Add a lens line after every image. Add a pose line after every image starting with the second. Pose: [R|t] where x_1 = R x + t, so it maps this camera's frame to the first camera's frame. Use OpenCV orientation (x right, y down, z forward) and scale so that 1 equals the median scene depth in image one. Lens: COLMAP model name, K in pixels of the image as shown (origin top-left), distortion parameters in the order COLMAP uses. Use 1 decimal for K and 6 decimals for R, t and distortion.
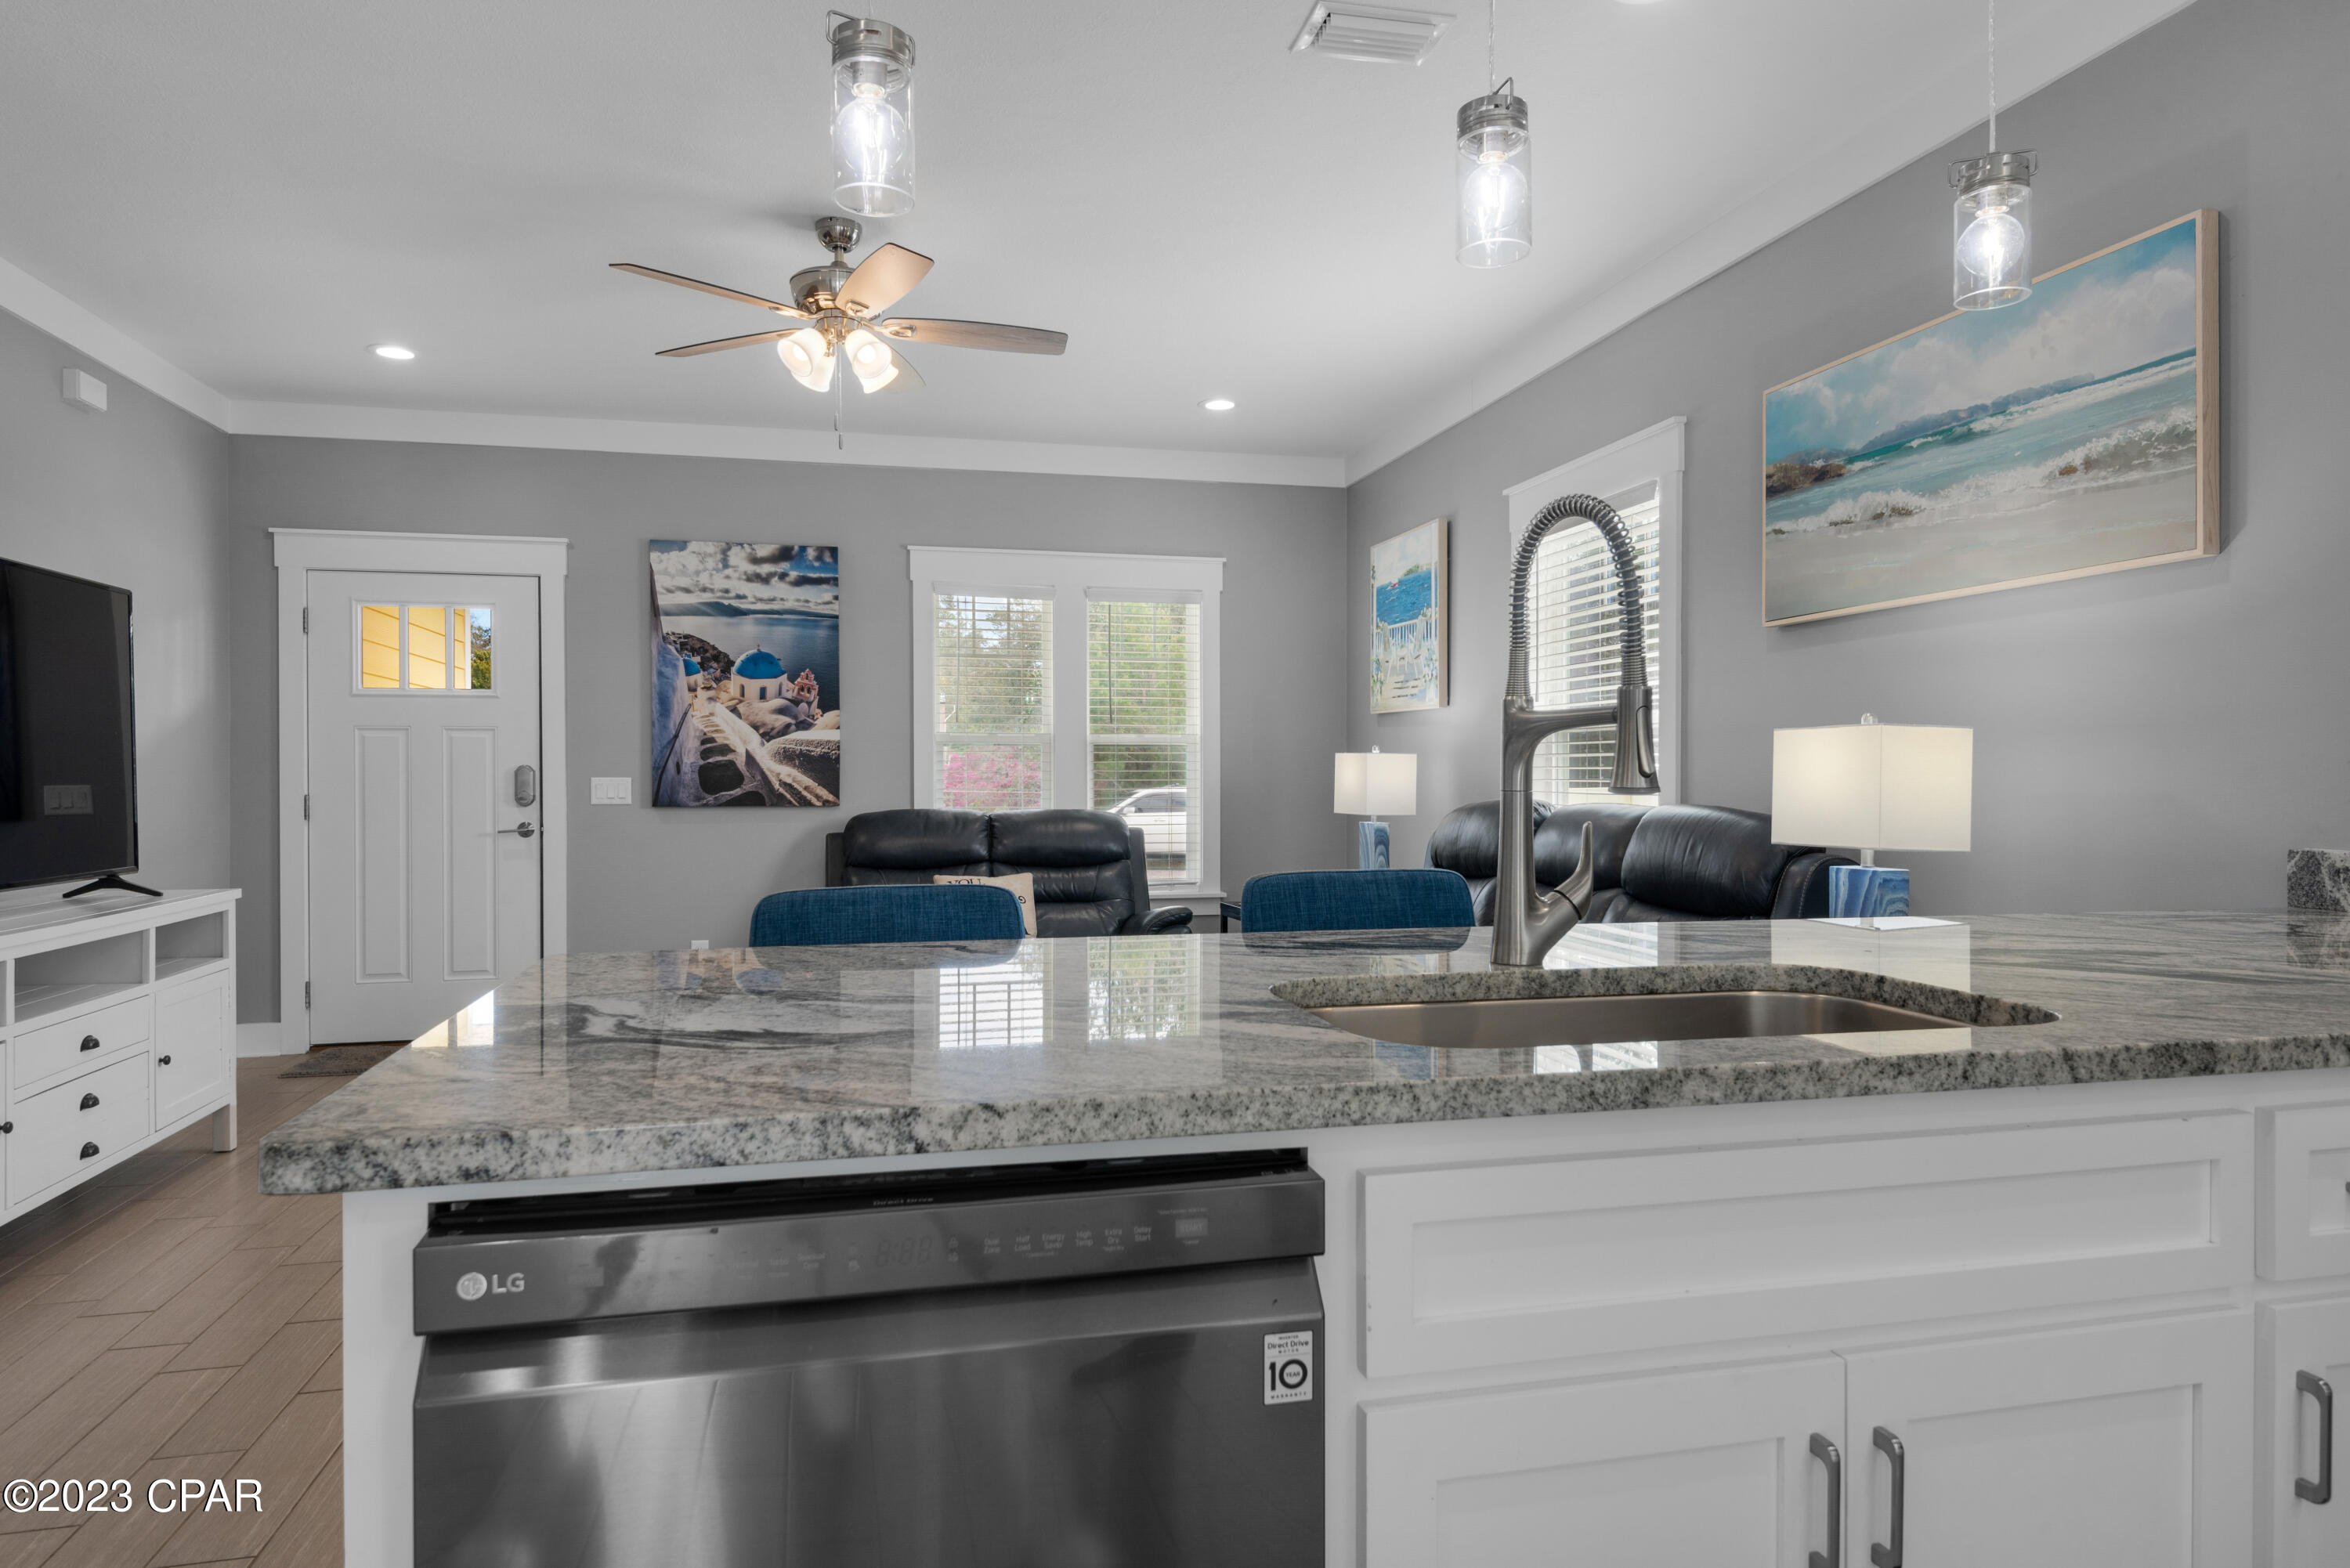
lens RADIAL K [[1397.1, 0, 1170.0], [0, 1397.1, 785.3], [0, 0, 1]] dist [0.035318, -0.032033]
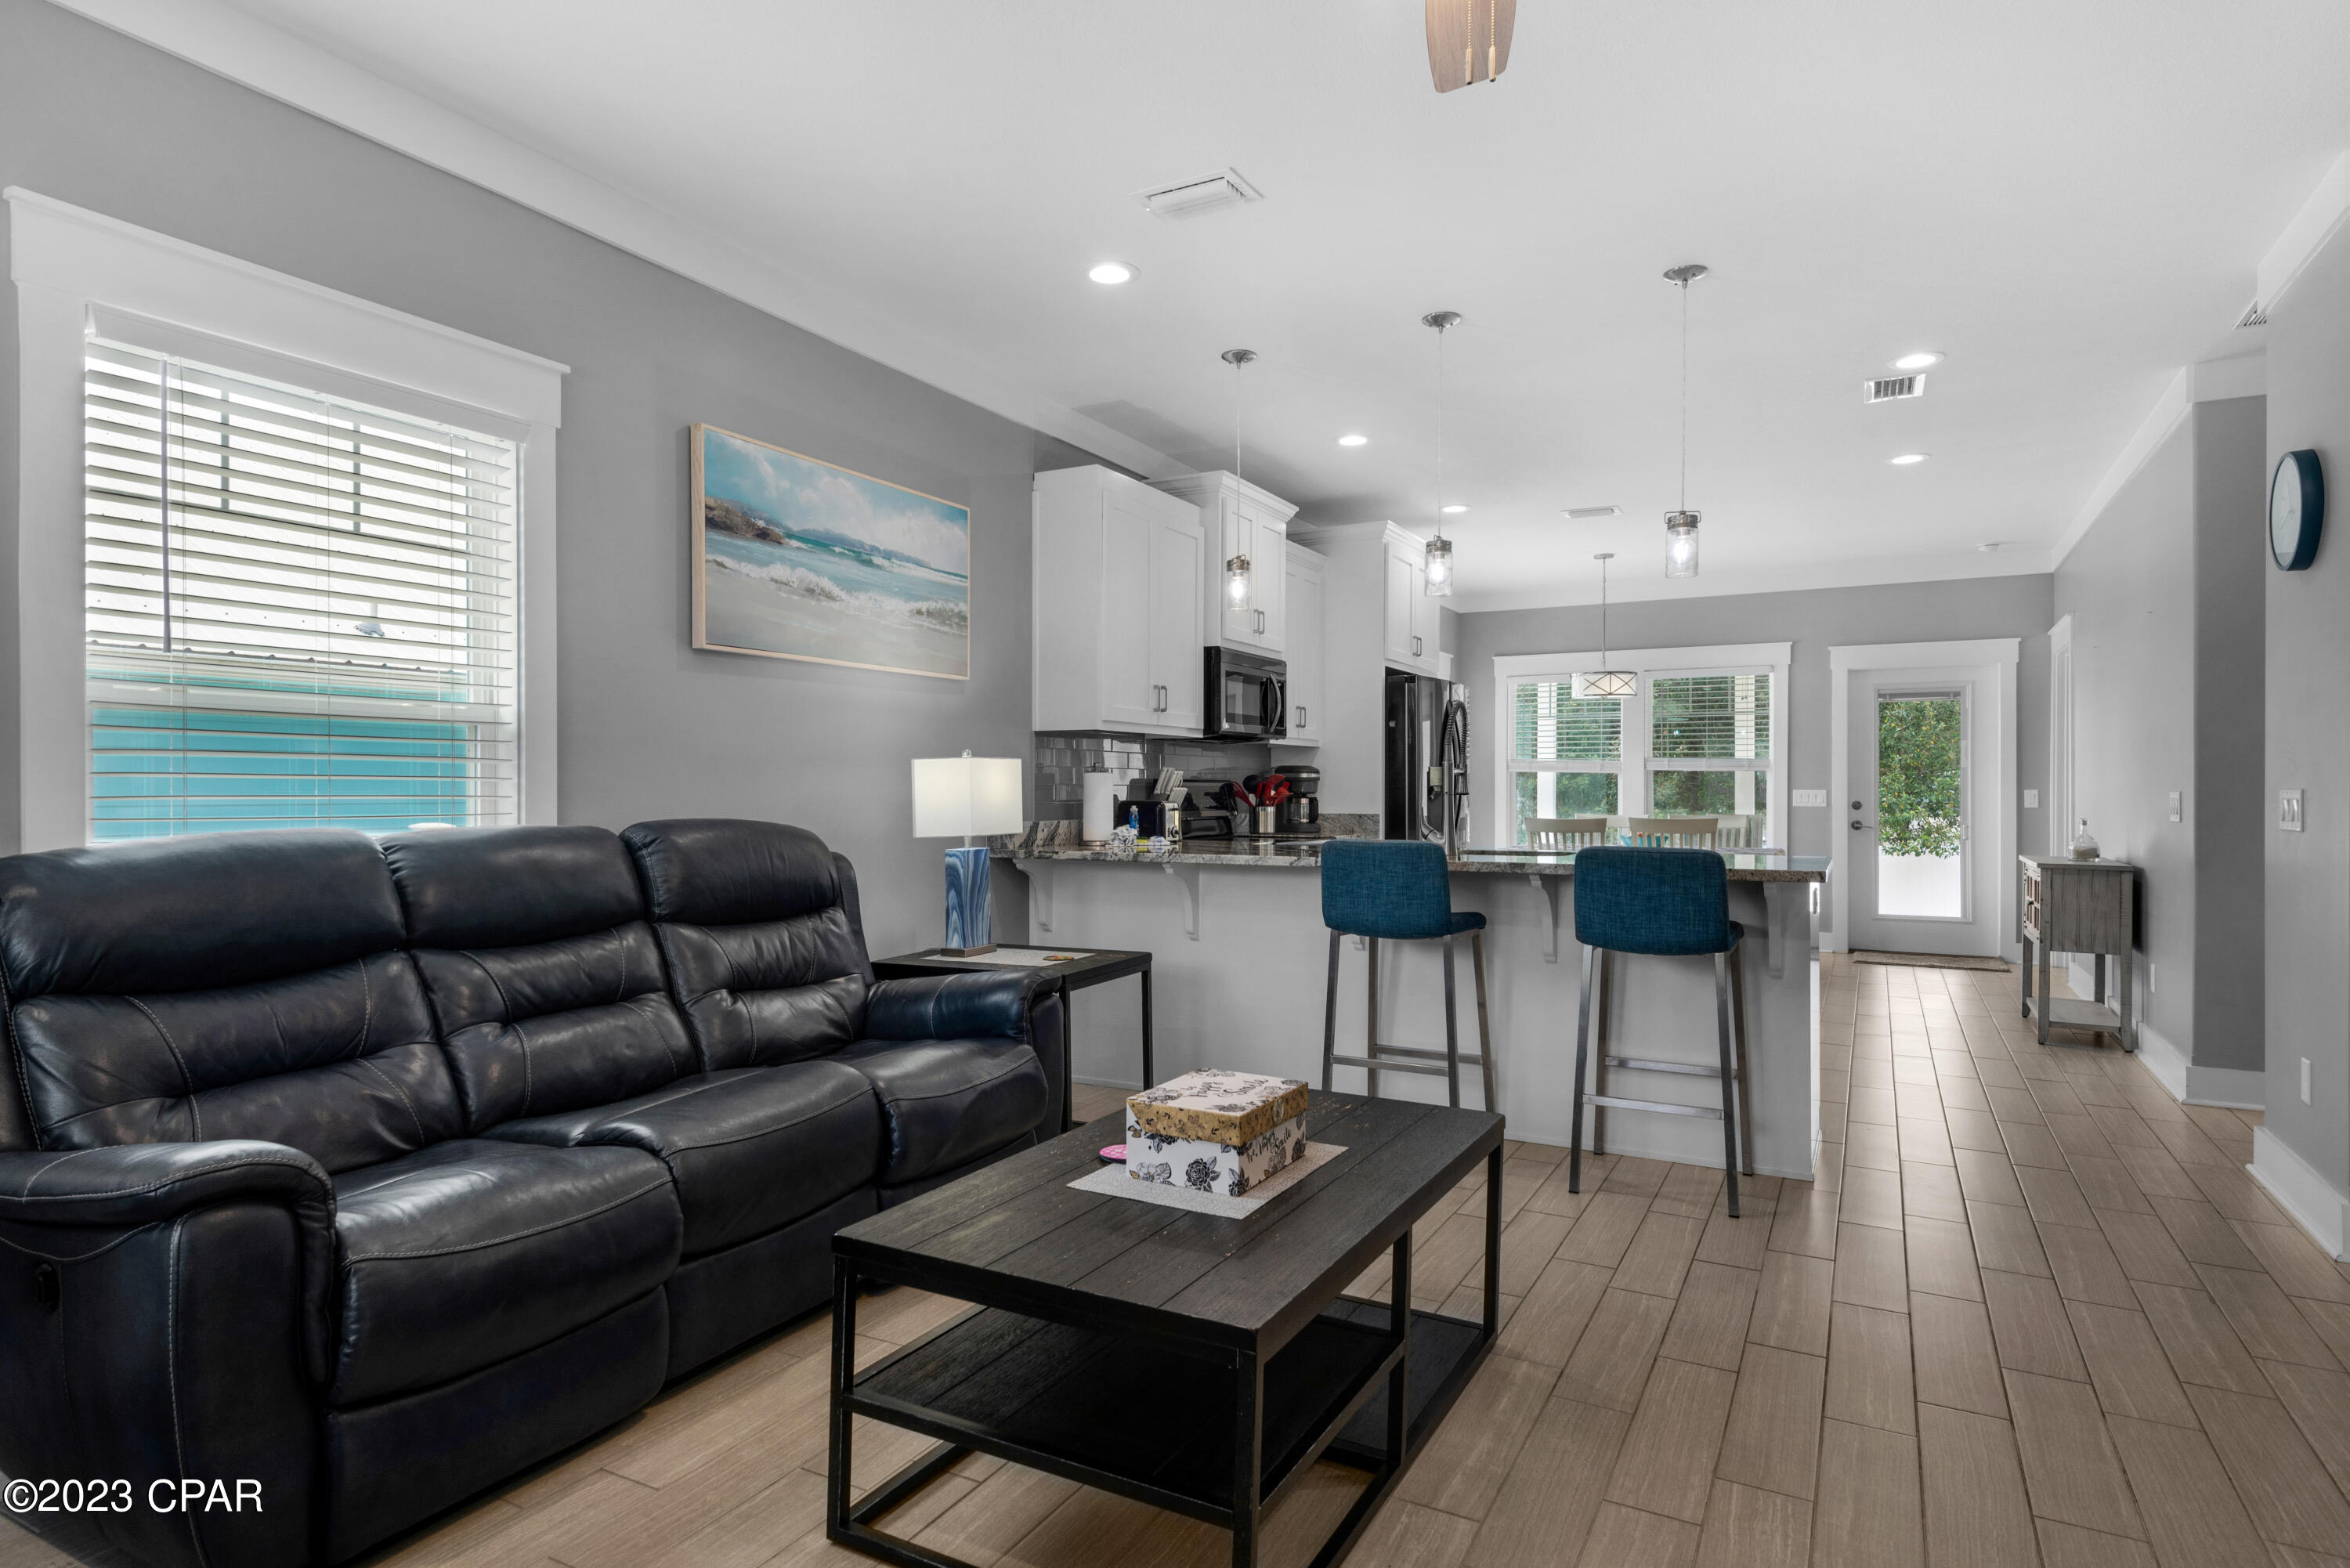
lens RADIAL K [[1274.3, 0, 1164.1], [0, 1274.3, 788.9], [0, 0, 1]] dist [0.046789, -0.042515]
pose [[-0.741217, 0.001633, 0.671264, -0.290234], [0.005329, 0.999980, 0.003451, -0.005311], [-0.671245, 0.006135, -0.741211, 0.901321]]
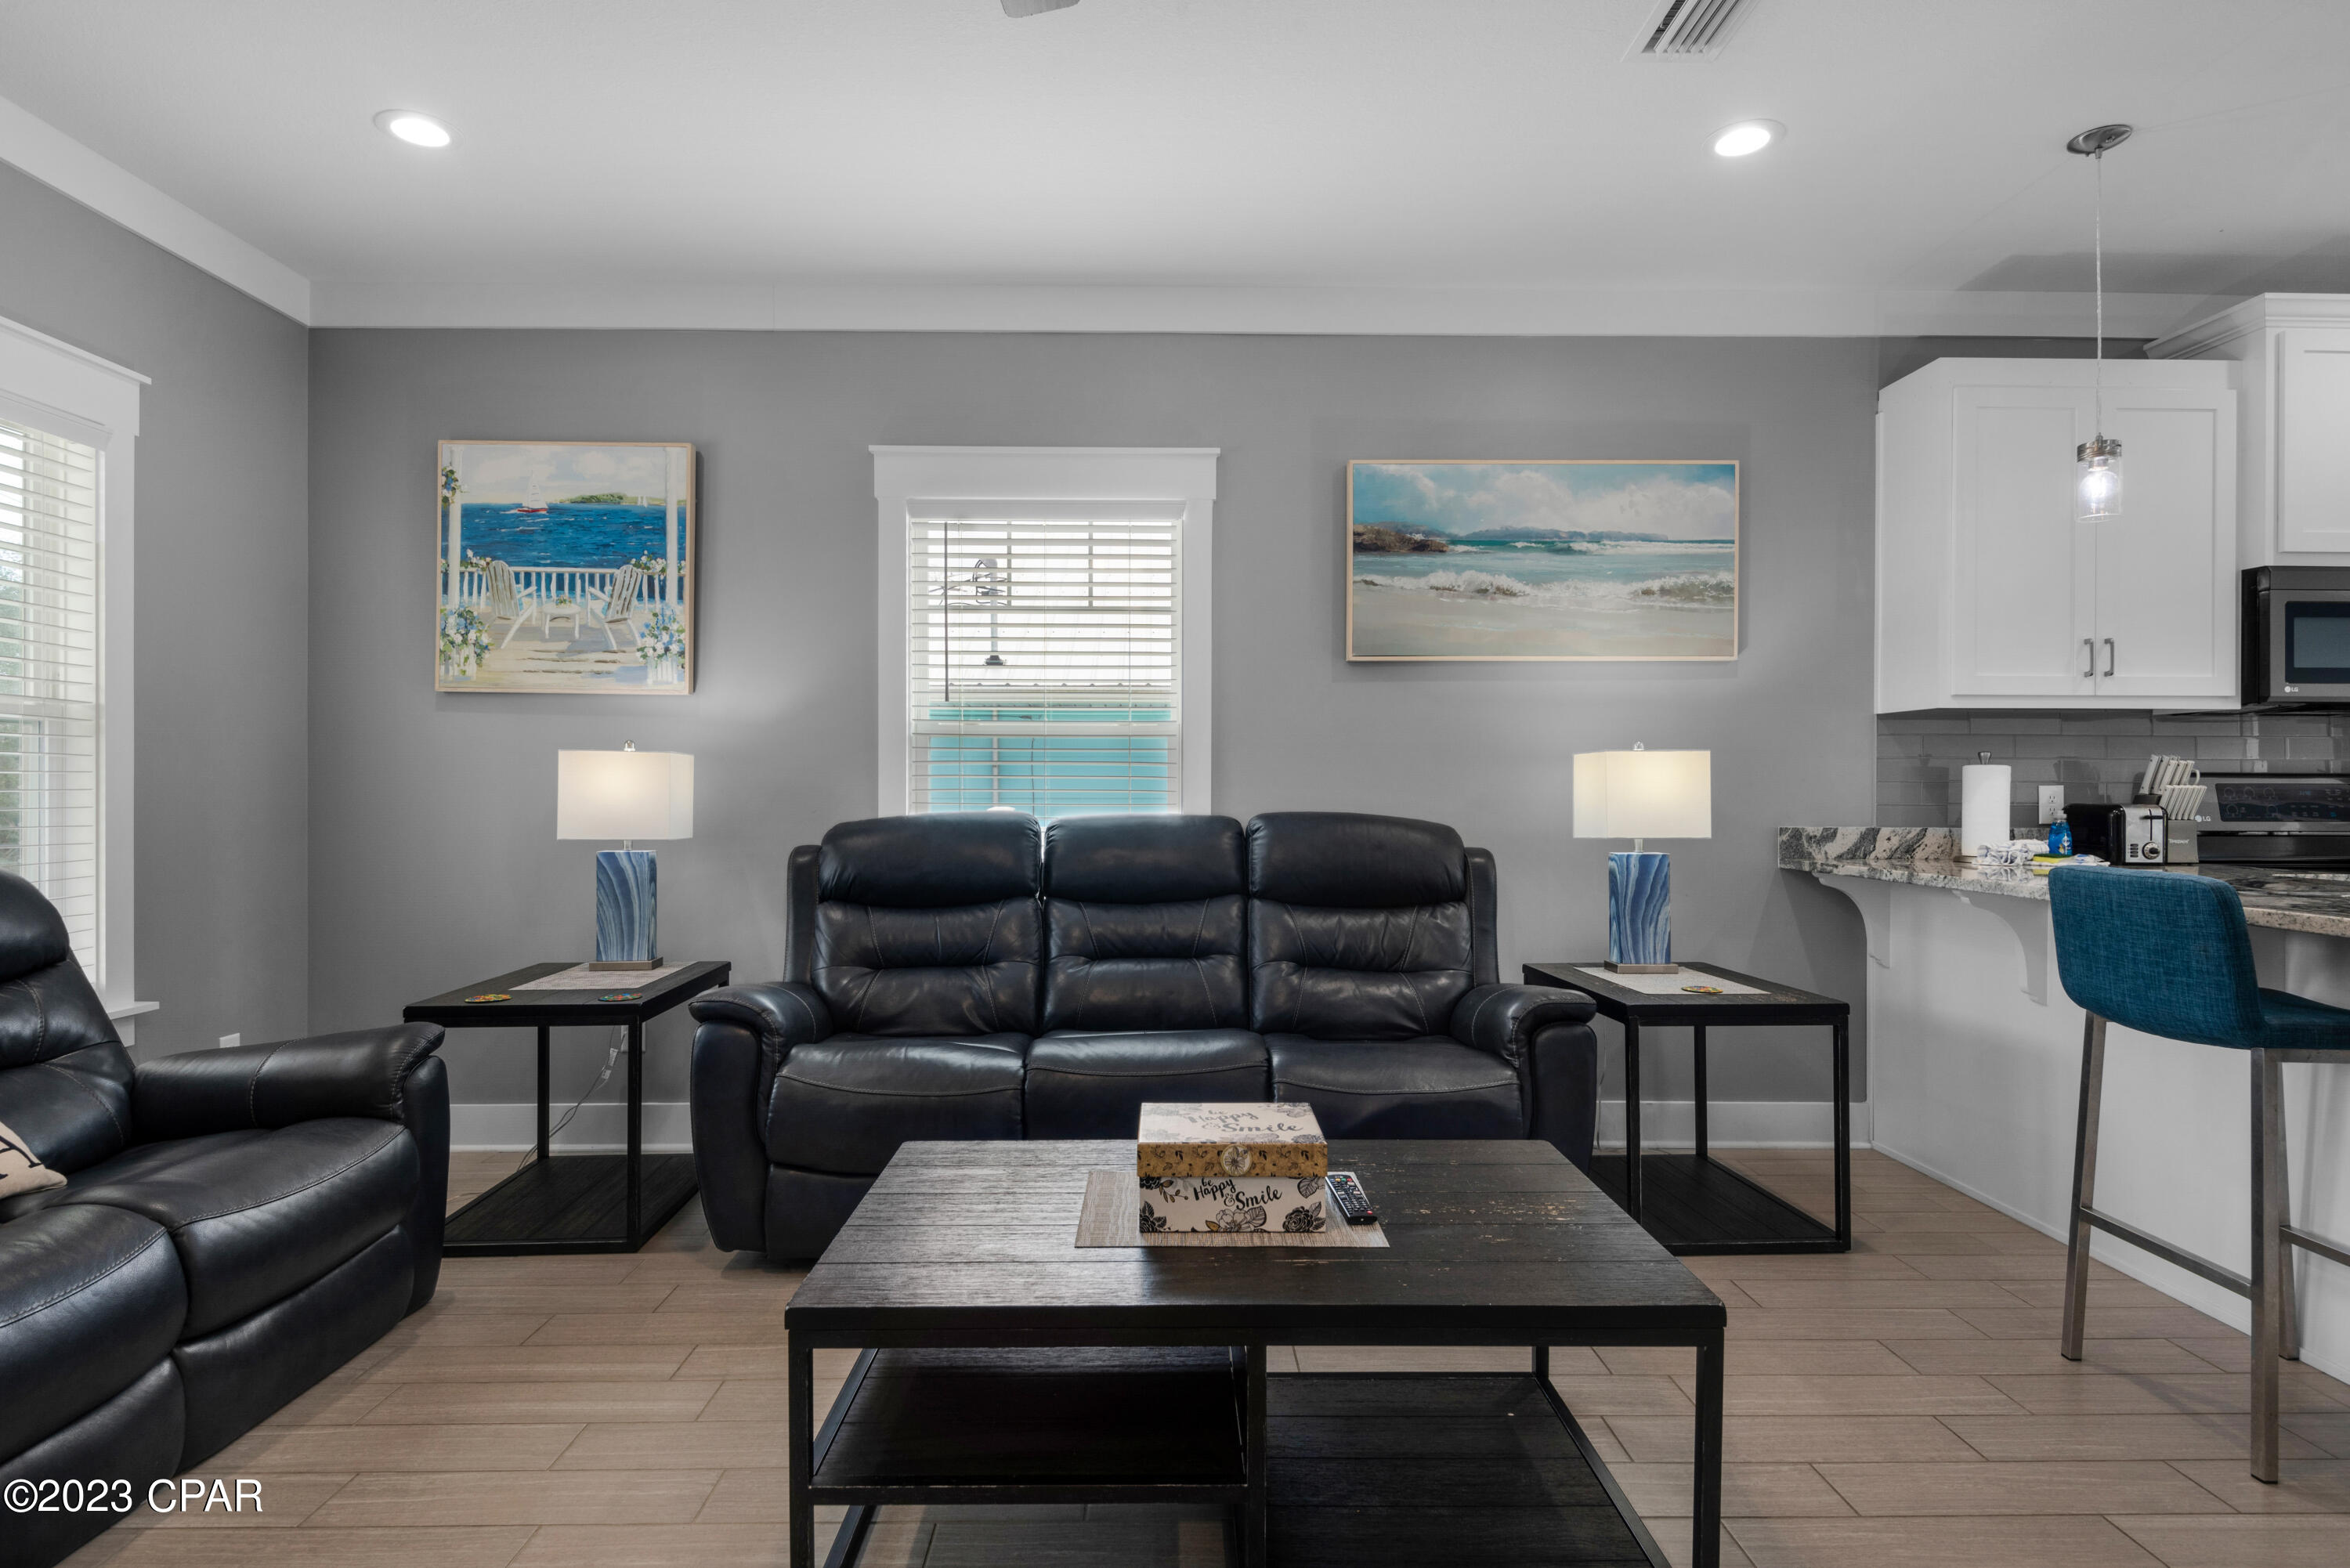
lens RADIAL K [[1191.9, 0, 1169.4], [0, 1191.9, 787.9], [0, 0, 1]] dist [0.035846, -0.032236]
pose [[0.215250, 0.000555, 0.976559, -0.358012], [0.003950, 0.999991, -0.001439, -0.002904], [-0.976551, 0.004167, 0.215246, 0.568270]]
